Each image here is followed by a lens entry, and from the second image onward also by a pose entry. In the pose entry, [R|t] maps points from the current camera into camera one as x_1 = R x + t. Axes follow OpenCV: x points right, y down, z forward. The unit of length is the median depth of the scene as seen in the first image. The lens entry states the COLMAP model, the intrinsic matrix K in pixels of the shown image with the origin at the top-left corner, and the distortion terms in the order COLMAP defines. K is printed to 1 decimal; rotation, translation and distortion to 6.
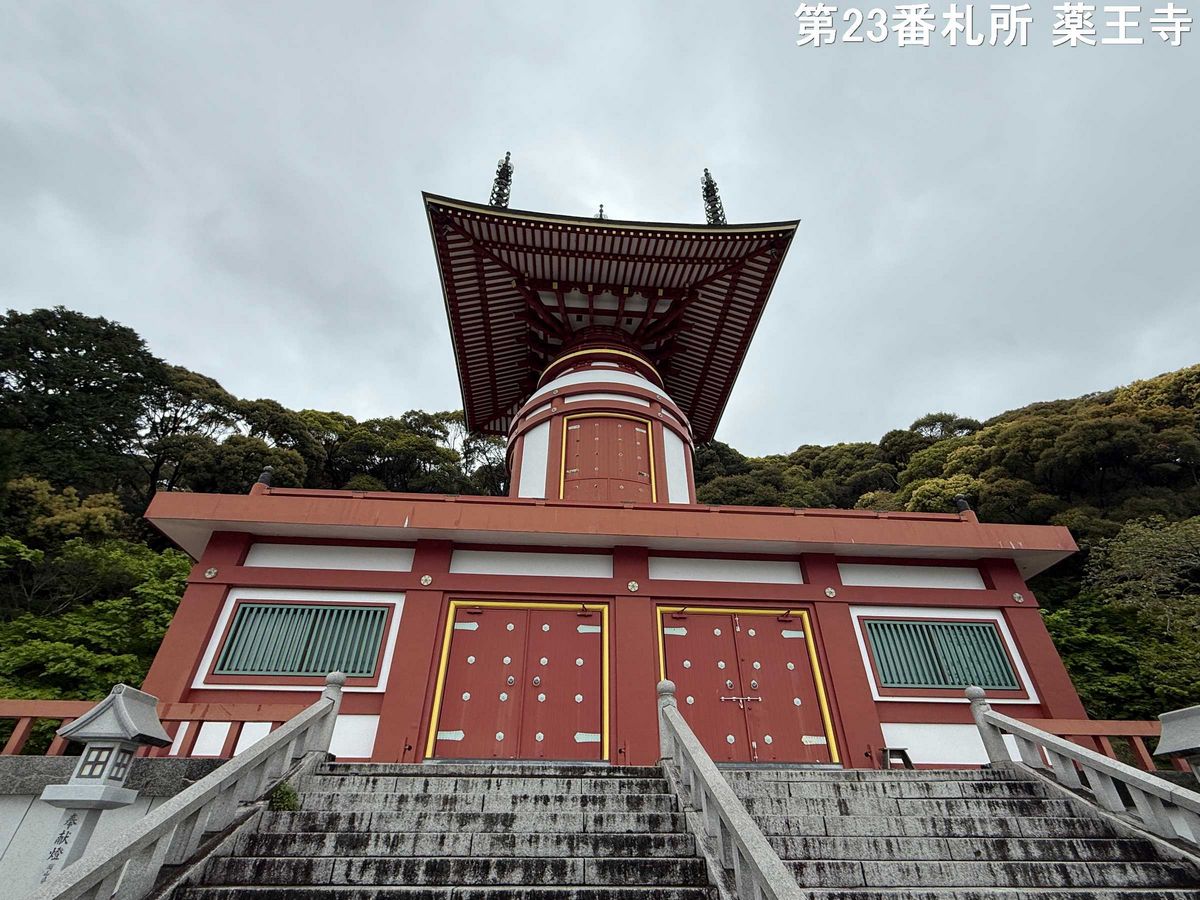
lens RADIAL K [[557.3, 0, 600.8], [0, 557.3, 449.2], [0, 0, 1]] dist [-0.004052, 0.004922]
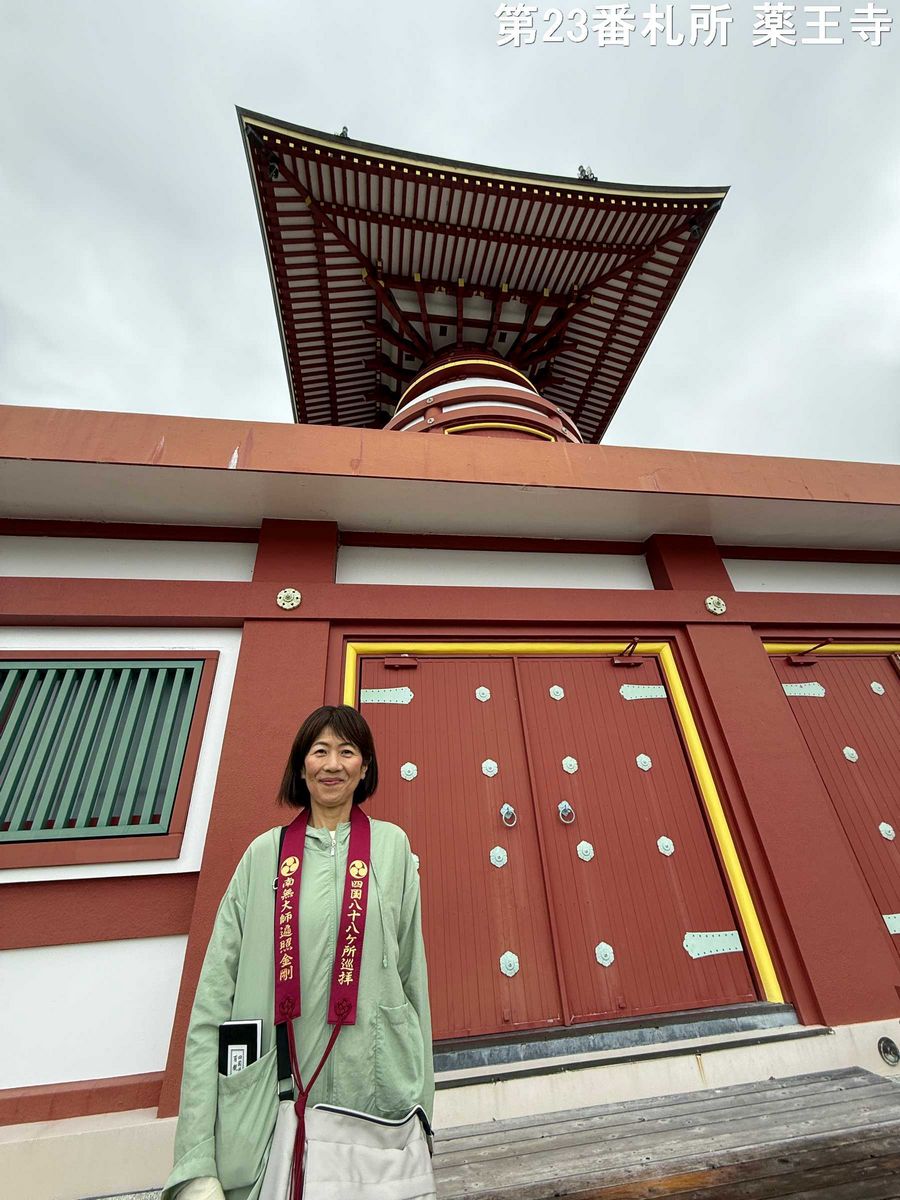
lens RADIAL K [[468.4, 0, 449.1], [0, 468.4, 600.6], [0, 0, 1]] dist [-0.003101, -0.000840]
pose [[0.996468, -0.022278, 0.080958, -0.109601], [0.013582, 0.994228, 0.106422, 0.100834], [-0.082862, -0.104947, 0.991020, 0.314758]]
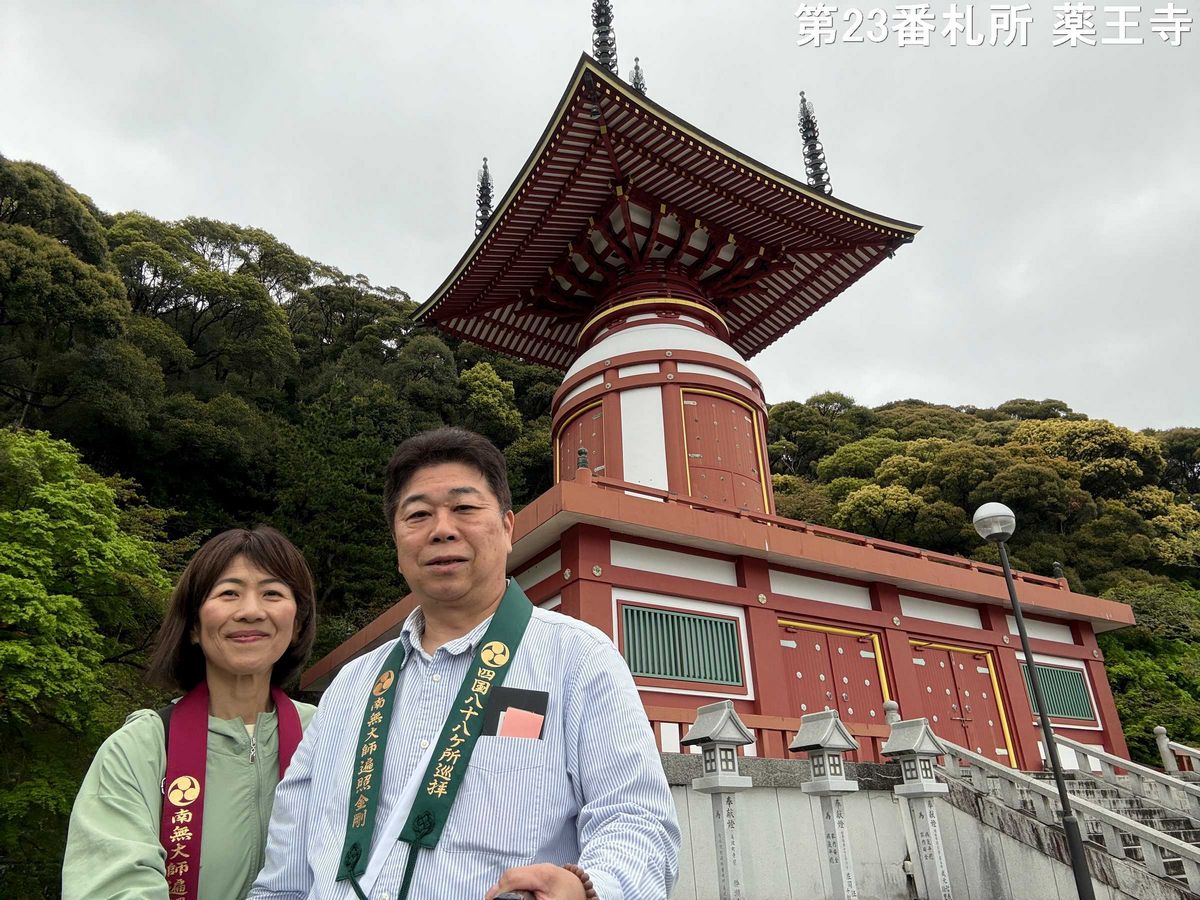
lens RADIAL K [[808.5, 0, 589.0], [0, 808.5, 447.7], [0, 0, 1]] dist [0.051052, -0.005122]
pose [[0.892036, 0.178362, 0.415282, -0.661865], [-0.244928, 0.962991, 0.112509, -0.069583], [-0.379846, -0.202076, 0.902708, -0.110838]]
